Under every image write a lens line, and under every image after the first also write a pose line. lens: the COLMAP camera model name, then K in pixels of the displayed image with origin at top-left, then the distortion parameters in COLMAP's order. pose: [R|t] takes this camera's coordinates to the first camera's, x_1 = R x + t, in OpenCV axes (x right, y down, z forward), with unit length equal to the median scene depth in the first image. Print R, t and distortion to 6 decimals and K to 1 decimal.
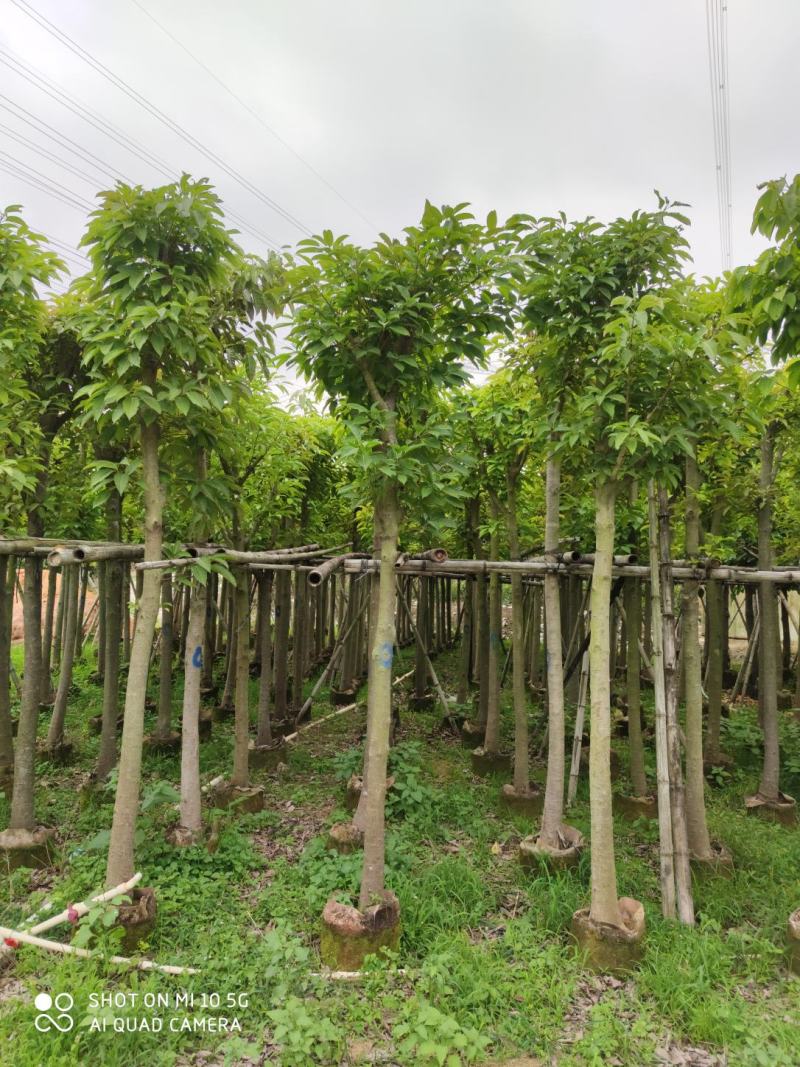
lens RADIAL K [[775.1, 0, 400.0], [0, 775.1, 533.5], [0, 0, 1]] dist [0.065635, -0.083059]
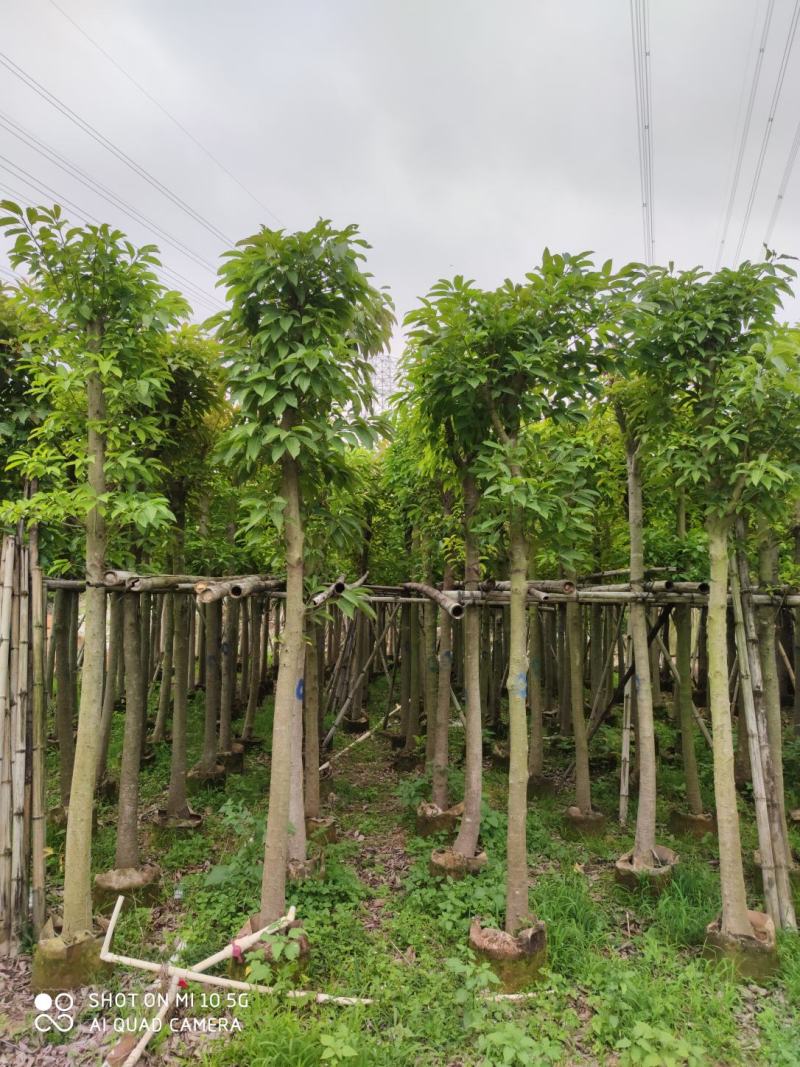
lens RADIAL K [[773.7, 0, 396.7], [0, 773.7, 544.6], [0, 0, 1]] dist [0.056060, -0.064539]
pose [[0.996919, -0.008869, 0.077937, -0.248729], [0.010281, 0.999790, -0.017735, -0.012019], [-0.077763, 0.018481, 0.996801, -0.018562]]
